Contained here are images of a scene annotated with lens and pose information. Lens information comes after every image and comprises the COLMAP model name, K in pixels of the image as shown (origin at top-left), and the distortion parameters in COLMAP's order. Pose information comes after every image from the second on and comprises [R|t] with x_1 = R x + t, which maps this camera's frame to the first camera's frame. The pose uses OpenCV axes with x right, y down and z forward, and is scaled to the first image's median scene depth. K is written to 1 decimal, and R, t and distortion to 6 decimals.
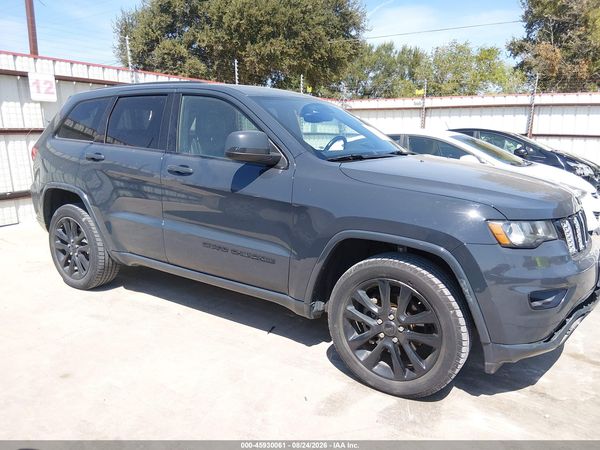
lens RADIAL K [[484.1, 0, 300.0], [0, 484.1, 225.0], [0, 0, 1]] dist [0.078819, -0.175304]
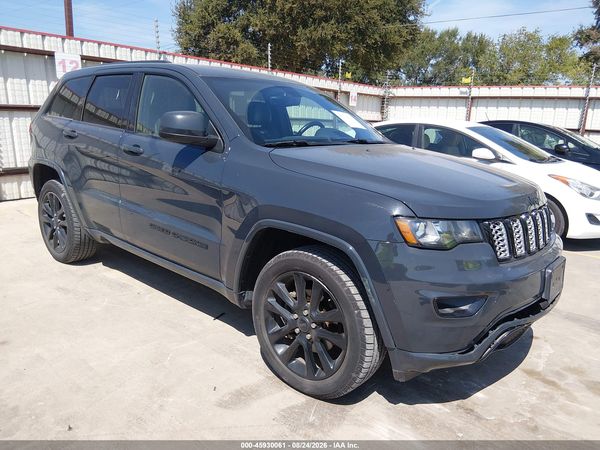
lens RADIAL K [[484.1, 0, 300.0], [0, 484.1, 225.0], [0, 0, 1]] dist [0.078819, -0.175304]
pose [[0.990576, 0.058902, -0.123650, 0.179006], [-0.055717, 0.998024, 0.029061, -0.005633], [0.125117, -0.021898, 0.991900, 0.037228]]
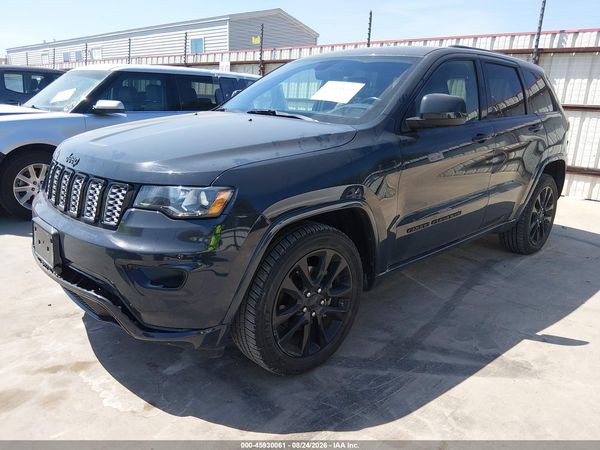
lens RADIAL K [[484.1, 0, 300.0], [0, 484.1, 225.0], [0, 0, 1]] dist [0.078819, -0.175304]
pose [[-0.278303, 0.224532, -0.933881, 0.871711], [-0.224633, 0.930113, 0.290568, -0.185809], [0.933856, 0.290646, -0.208416, 1.078845]]
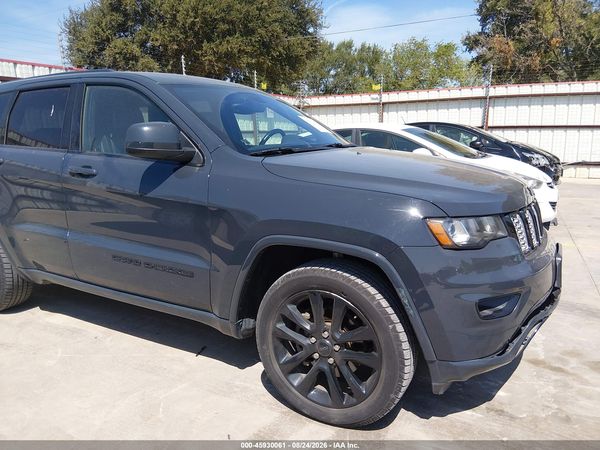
lens RADIAL K [[481.1, 0, 307.8], [0, 481.1, 223.1], [0, 0, 1]] dist [0.078991, -0.170089]
pose [[0.996341, -0.039612, 0.075735, 0.062817], [0.039783, 0.999208, -0.000744, -0.004930], [-0.075645, 0.003755, 0.997128, 0.094840]]
